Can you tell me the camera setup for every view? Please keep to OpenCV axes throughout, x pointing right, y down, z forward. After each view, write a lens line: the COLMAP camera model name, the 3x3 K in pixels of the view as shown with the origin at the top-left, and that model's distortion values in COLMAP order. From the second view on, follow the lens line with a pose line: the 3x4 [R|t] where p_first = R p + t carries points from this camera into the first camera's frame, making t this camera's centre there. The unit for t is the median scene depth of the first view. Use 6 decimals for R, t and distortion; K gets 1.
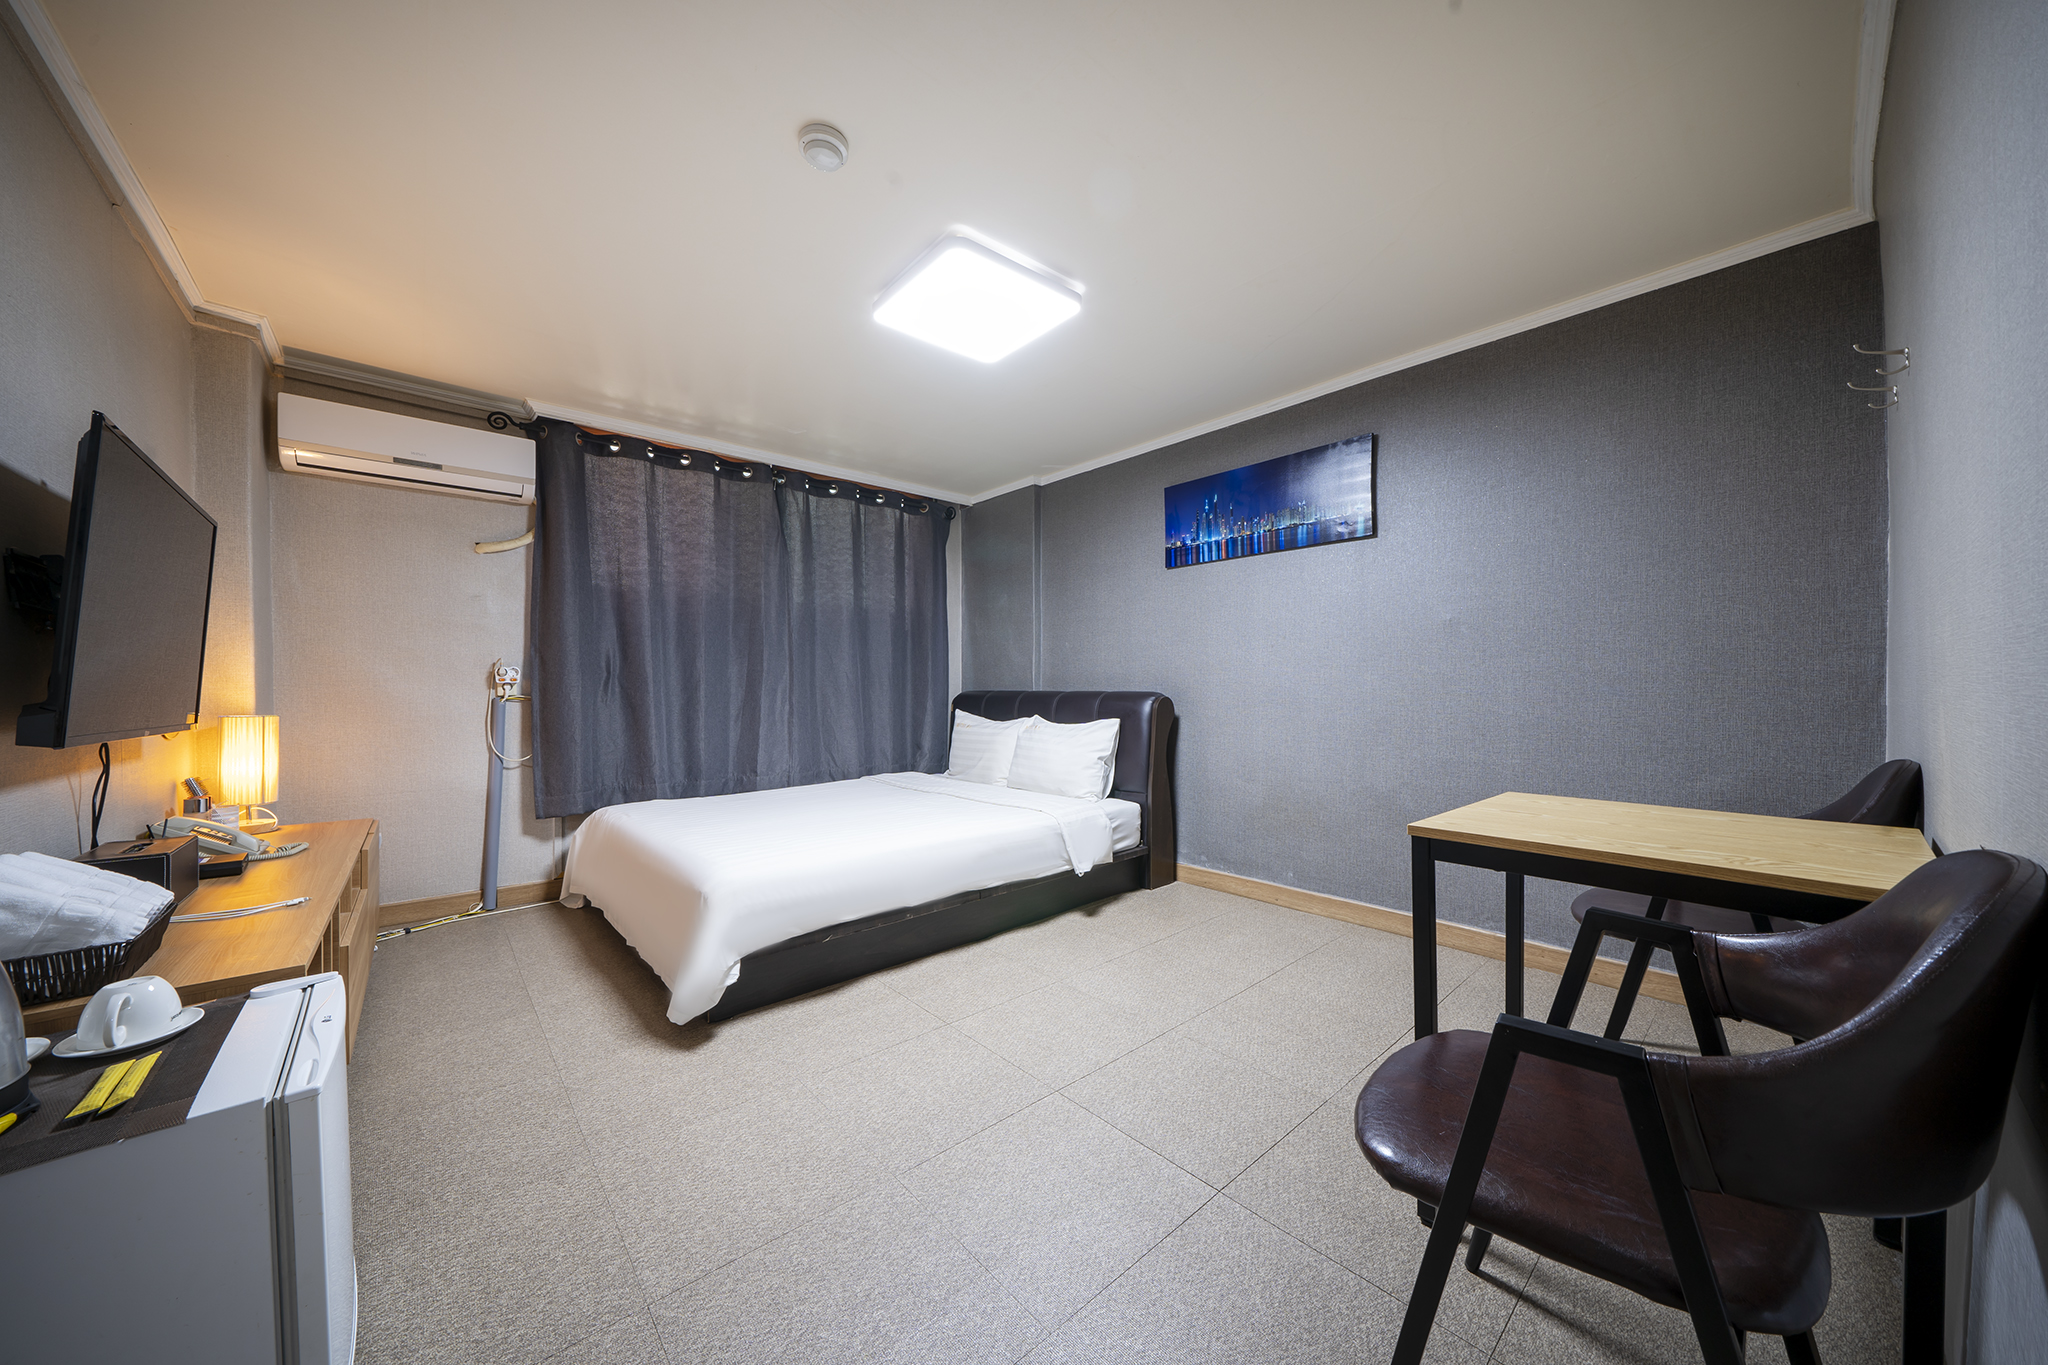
lens RADIAL K [[716.8, 0, 1022.9], [0, 716.8, 695.7], [0, 0, 1]] dist [-0.009192, 0.000103]
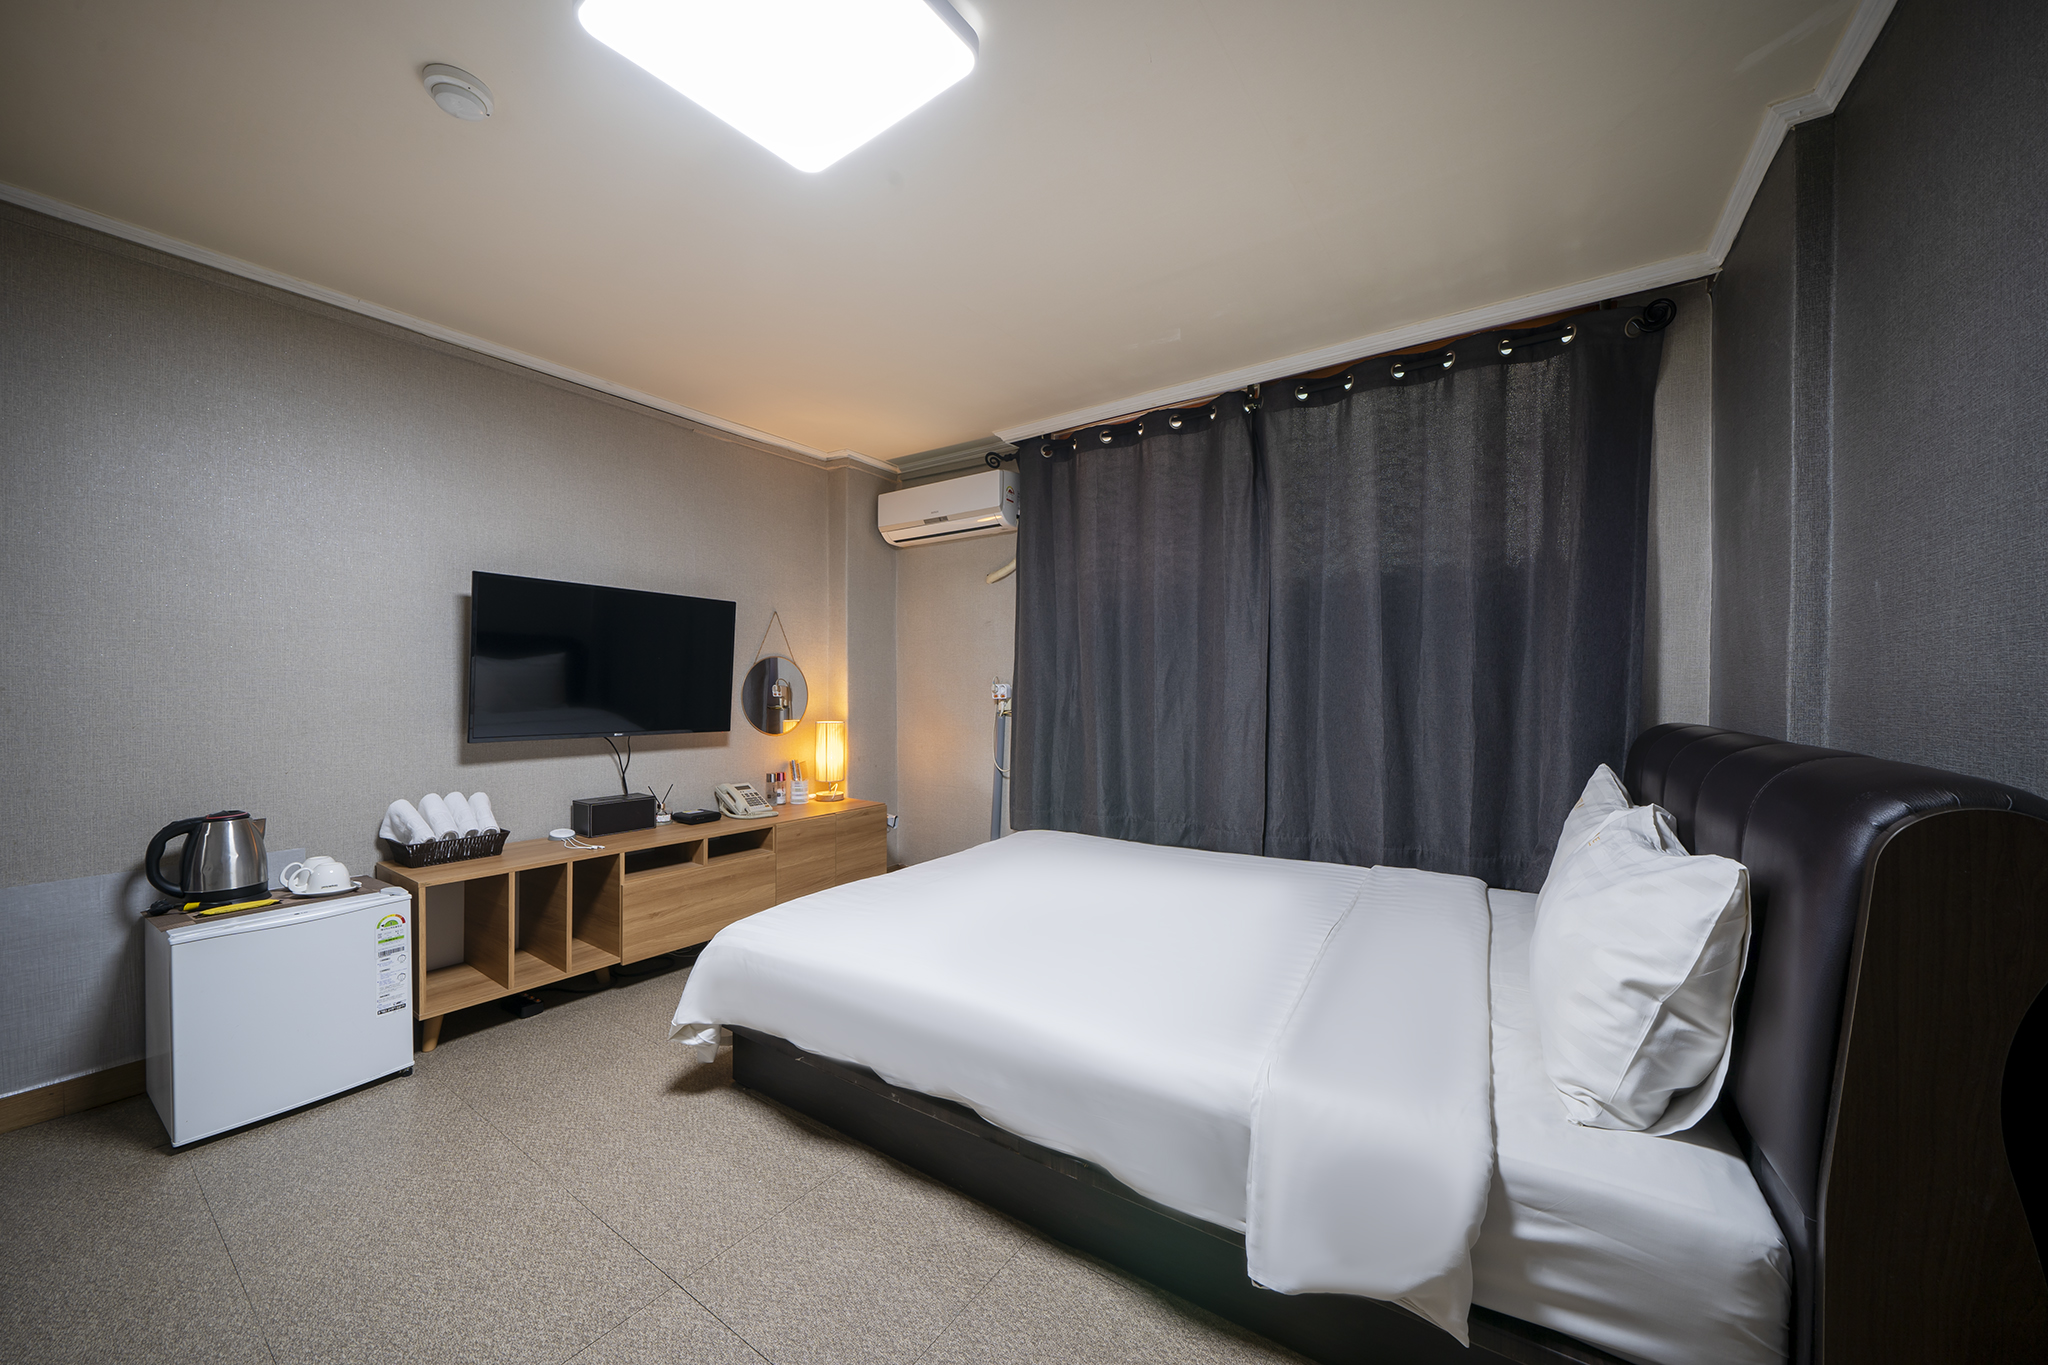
lens RADIAL K [[767.4, 0, 1025.7], [0, 767.4, 689.9], [0, 0, 1]] dist [0.002122, 0.000107]
pose [[0.211031, 0.009814, -0.977430, 0.408213], [-0.001229, 0.999951, 0.009774, -0.042478], [0.977479, -0.000862, 0.211033, 0.760745]]
